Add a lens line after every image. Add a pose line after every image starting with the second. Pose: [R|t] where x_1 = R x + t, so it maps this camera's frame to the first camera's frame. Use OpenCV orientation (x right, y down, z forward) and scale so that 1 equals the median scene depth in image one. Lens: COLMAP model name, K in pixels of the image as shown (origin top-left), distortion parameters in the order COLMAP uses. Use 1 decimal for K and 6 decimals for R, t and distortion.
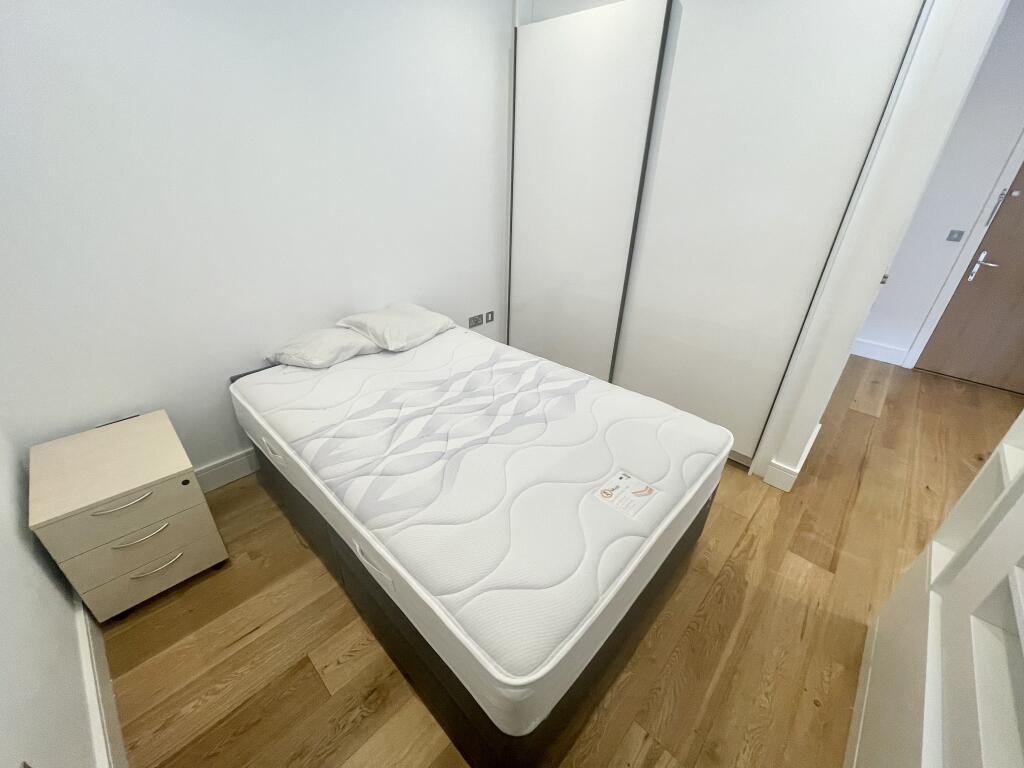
lens RADIAL K [[412.2, 0, 509.5], [0, 412.2, 386.3], [0, 0, 1]] dist [-0.001468, -0.000428]
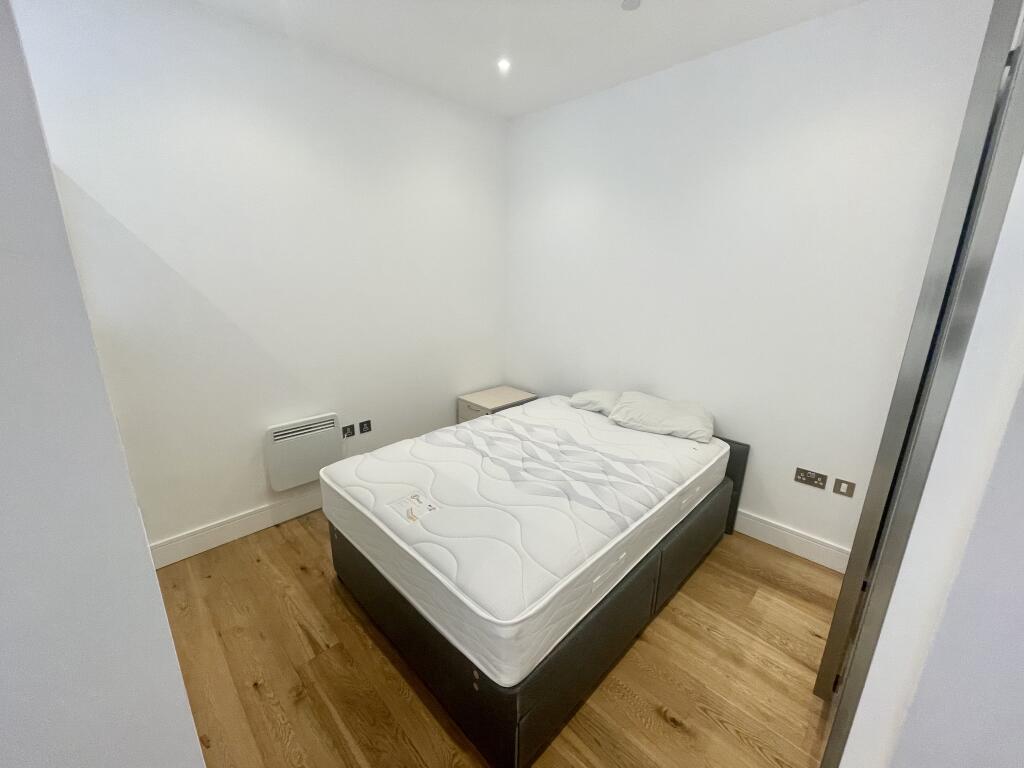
lens RADIAL K [[412.2, 0, 510.3], [0, 412.2, 382.2], [0, 0, 1]] dist [-0.001468, -0.000428]
pose [[-0.024256, 0.231615, -0.972505, 1.126975], [-0.485627, 0.847574, 0.213974, -0.381263], [0.873829, 0.477465, 0.091920, 0.762239]]
